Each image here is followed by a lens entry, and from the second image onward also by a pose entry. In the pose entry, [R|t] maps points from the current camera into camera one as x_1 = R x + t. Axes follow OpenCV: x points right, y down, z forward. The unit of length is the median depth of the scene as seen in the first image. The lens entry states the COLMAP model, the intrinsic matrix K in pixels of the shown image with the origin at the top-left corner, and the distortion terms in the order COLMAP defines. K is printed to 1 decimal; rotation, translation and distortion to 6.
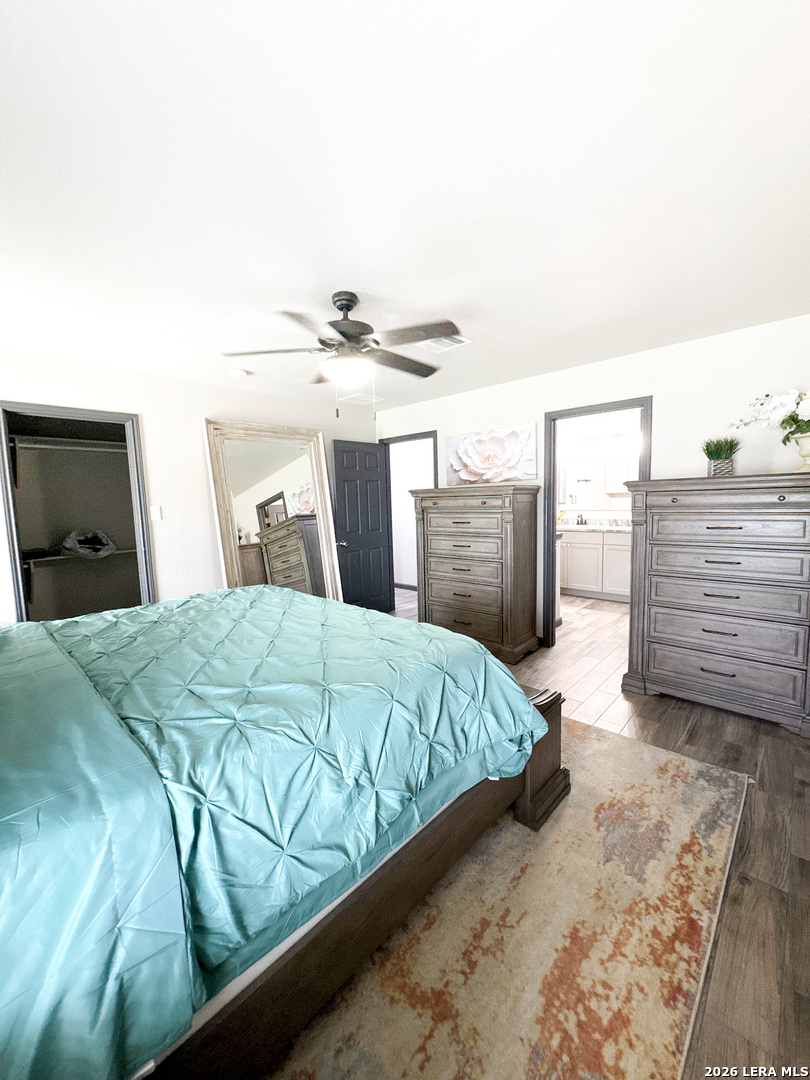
lens RADIAL K [[430.2, 0, 405.1], [0, 430.2, 542.1], [0, 0, 1]] dist [-0.001488, 0.000016]
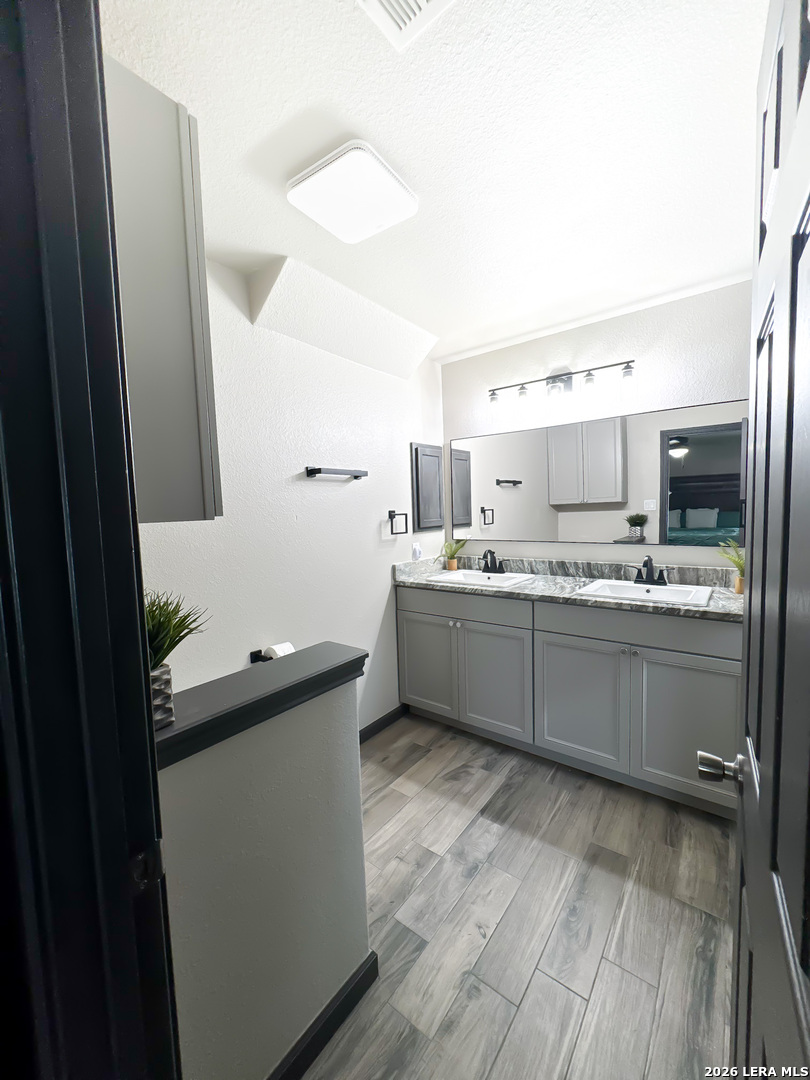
lens RADIAL K [[430.2, 0, 405.9], [0, 430.2, 539.8], [0, 0, 1]] dist [-0.001488, 0.000016]
pose [[0.995457, -0.004582, 0.095099, 0.306616], [0.007353, 0.999558, -0.028808, -0.070852], [-0.094925, 0.029376, 0.995051, 0.612804]]
